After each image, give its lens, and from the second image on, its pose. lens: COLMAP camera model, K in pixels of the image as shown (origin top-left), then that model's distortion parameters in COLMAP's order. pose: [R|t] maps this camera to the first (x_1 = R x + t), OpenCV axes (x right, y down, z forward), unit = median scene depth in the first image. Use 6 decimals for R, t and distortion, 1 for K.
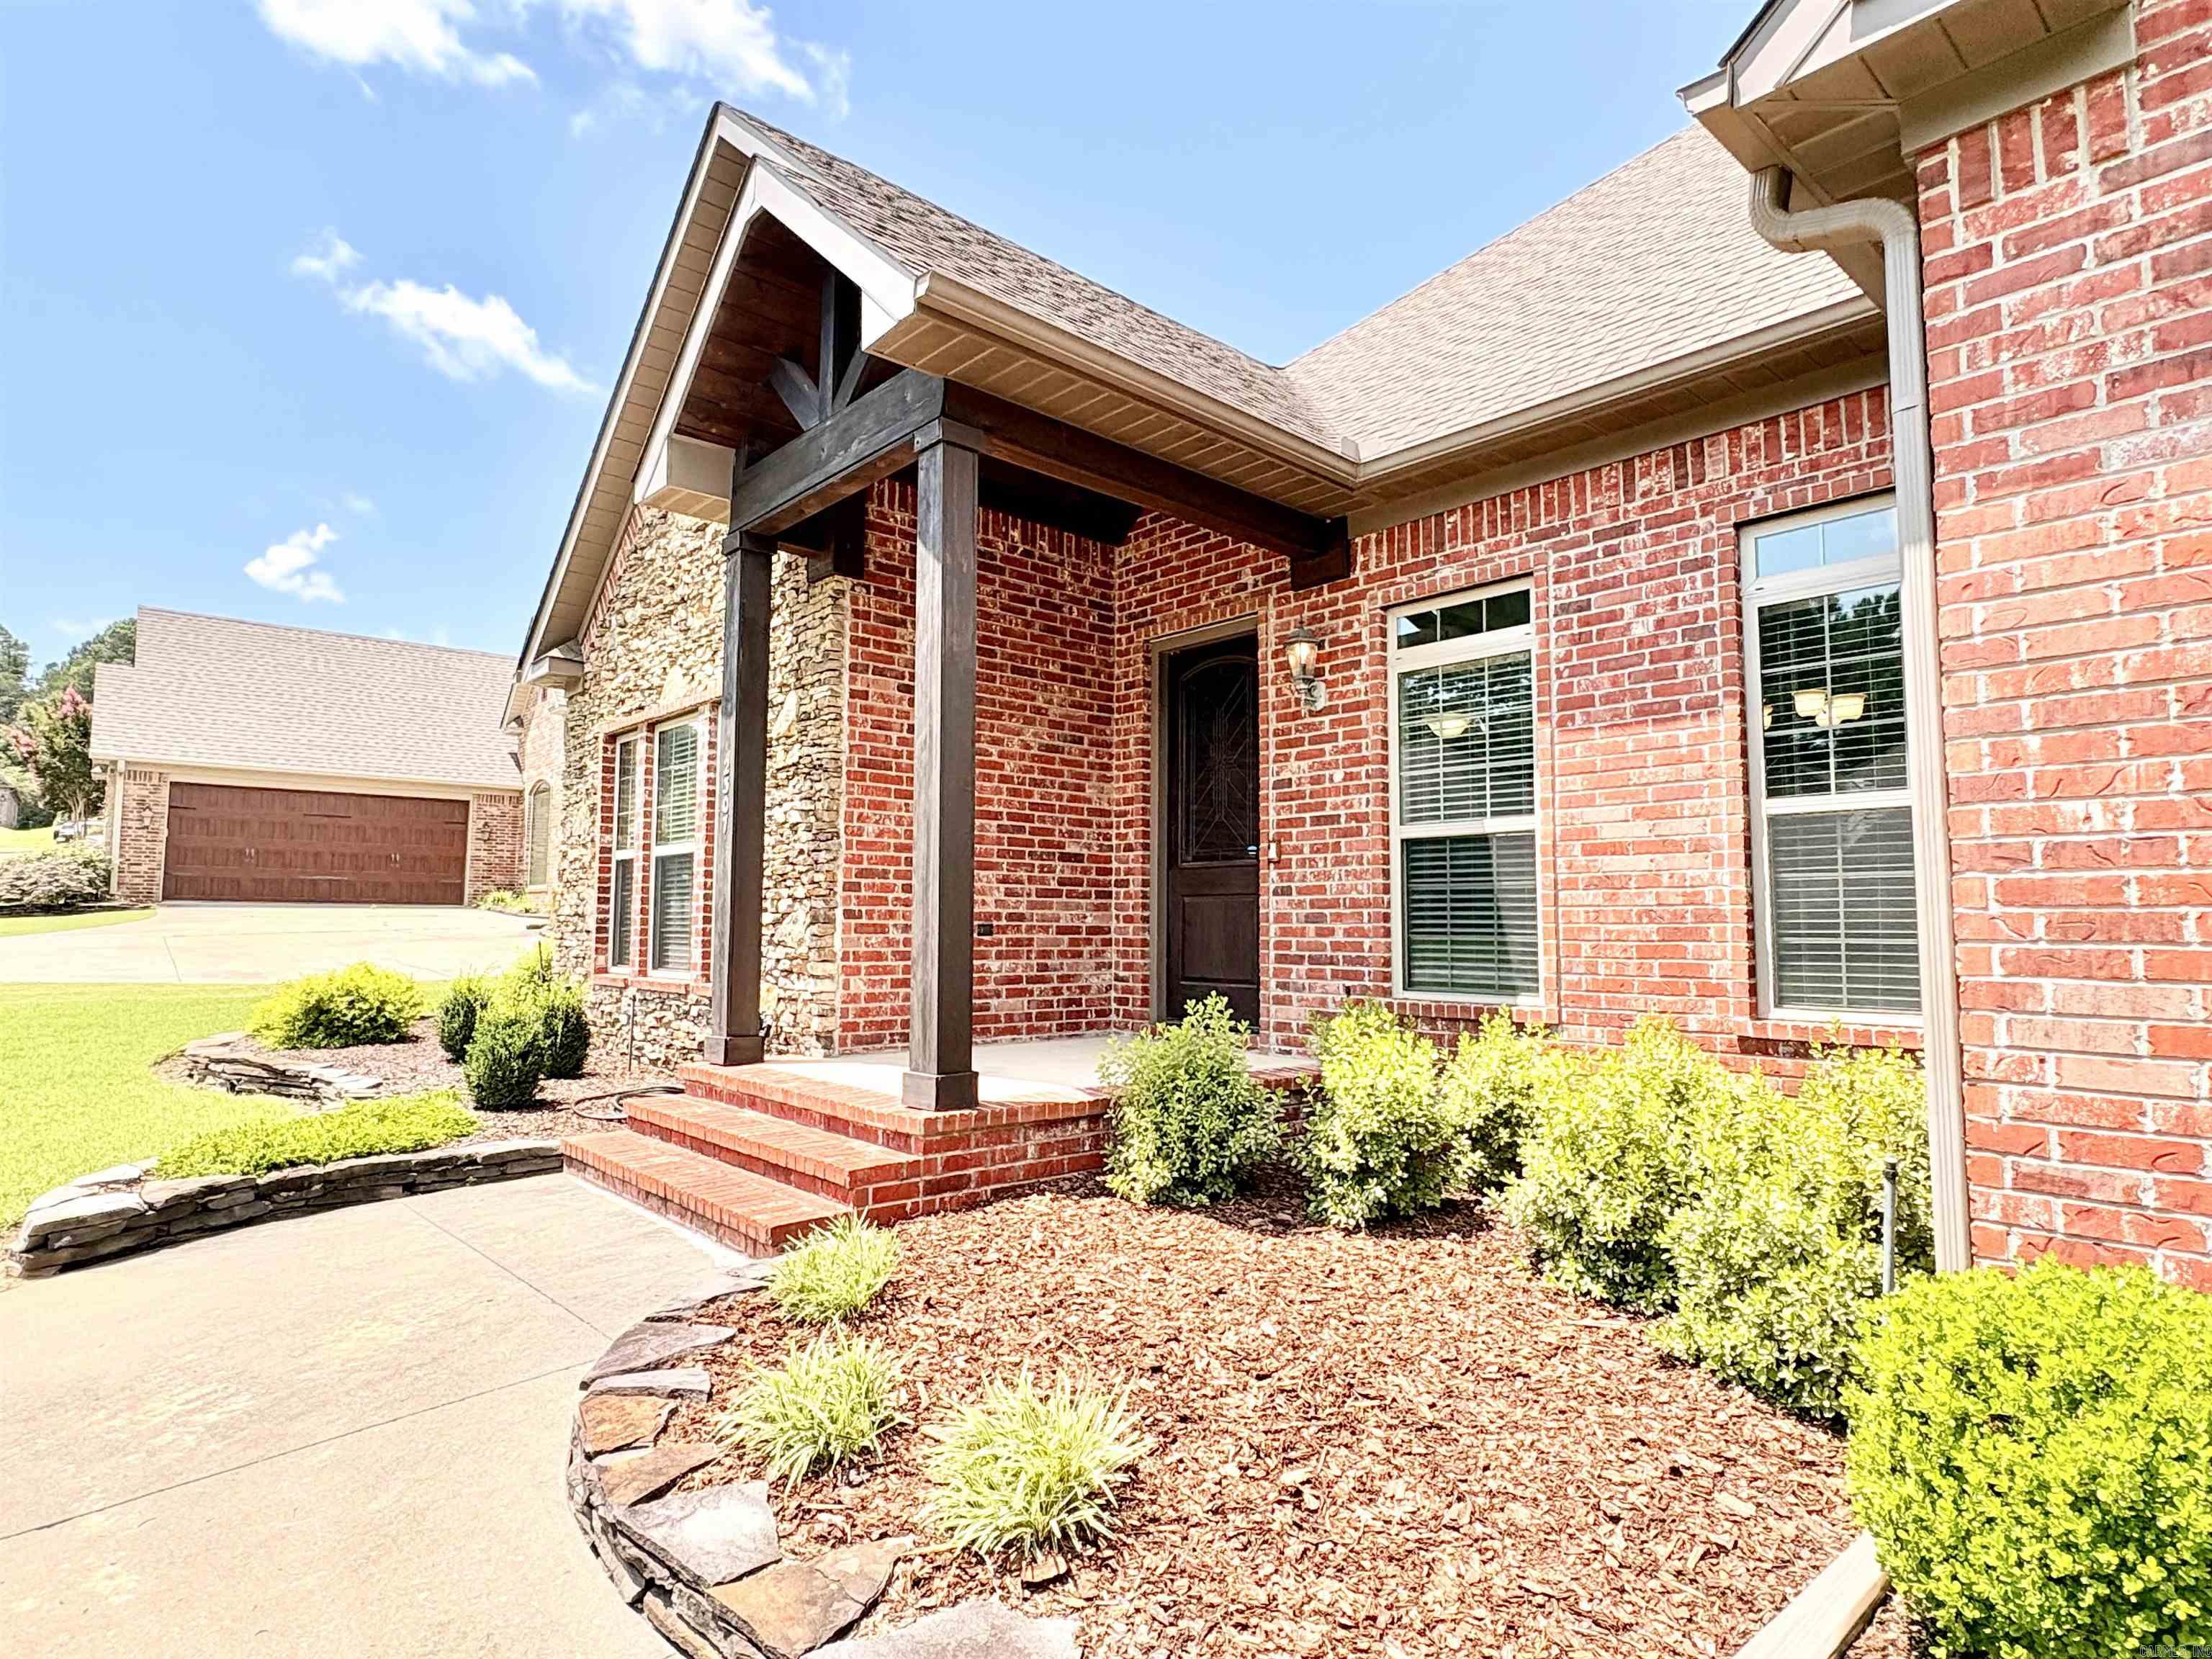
lens RADIAL K [[1183.2, 0, 1106.0], [0, 1183.2, 829.5], [0, 0, 1]] dist [-0.002957, -0.000792]
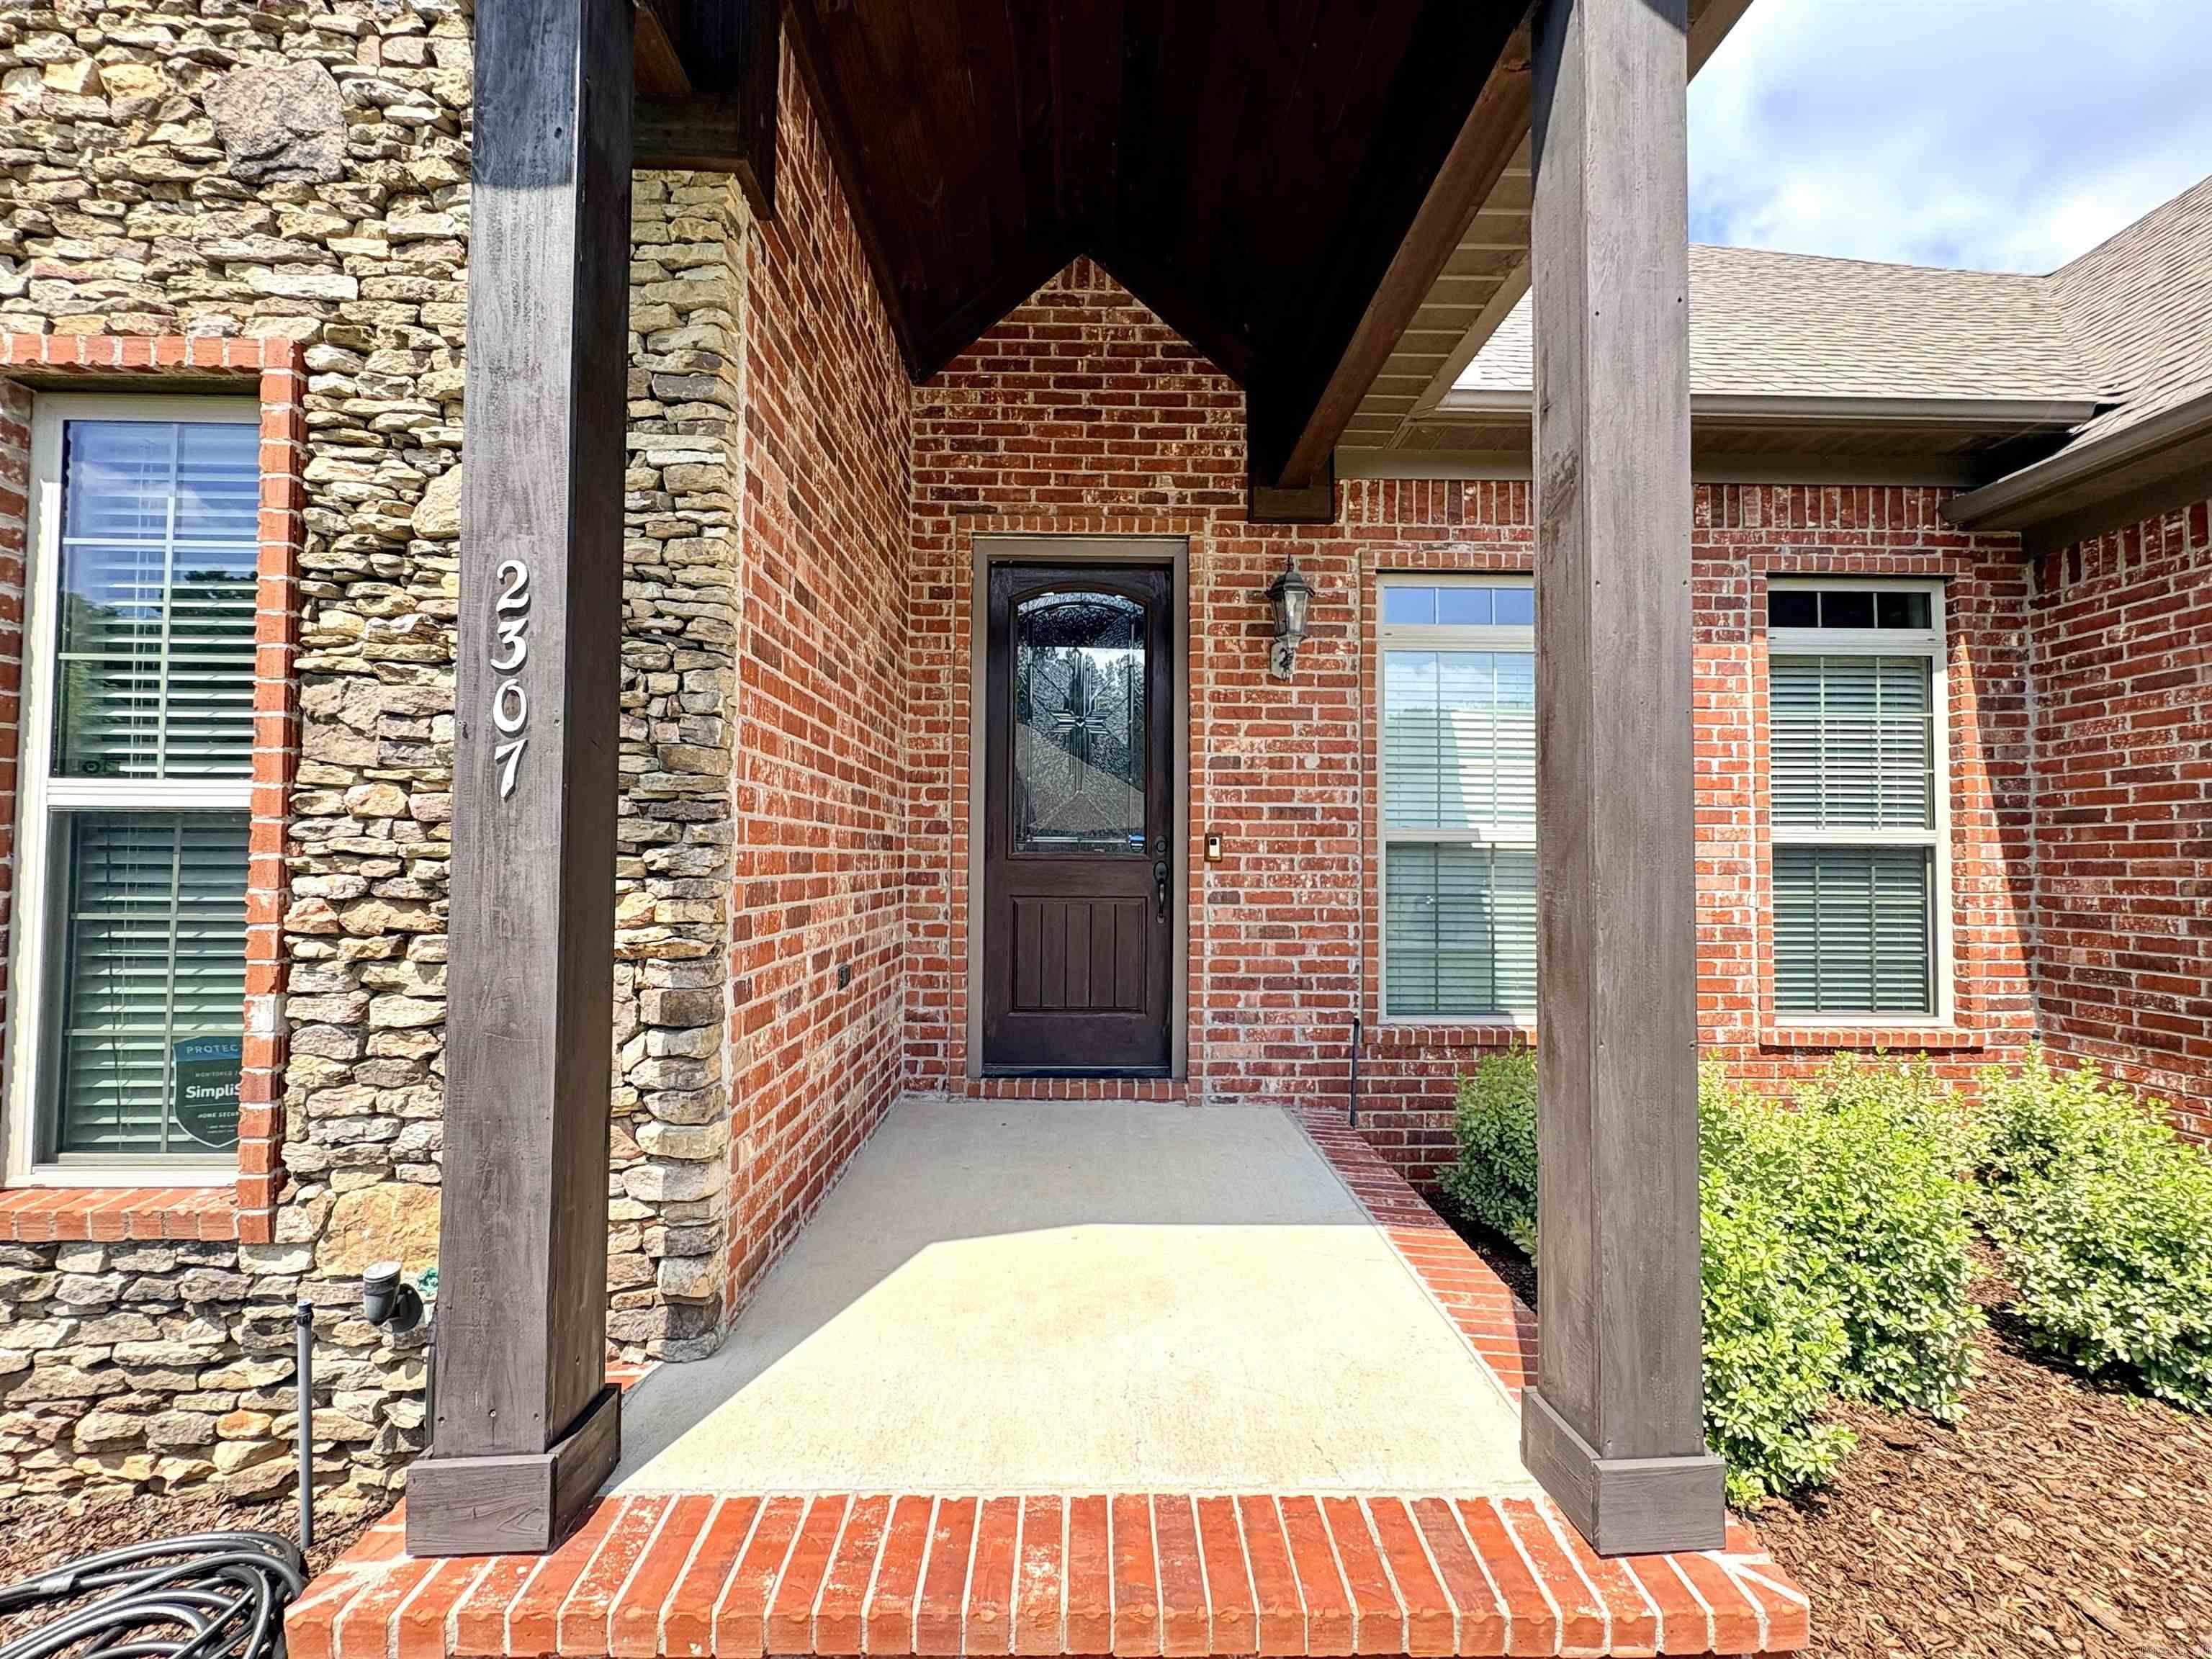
lens RADIAL K [[880.7, 0, 1106.0], [0, 880.7, 829.5], [0, 0, 1]] dist [0.001602, -0.000241]
pose [[0.658592, 0.024959, 0.752086, -0.362190], [-0.065437, 0.997563, 0.024197, -0.003034], [-0.749649, -0.065151, 0.658621, 0.698151]]
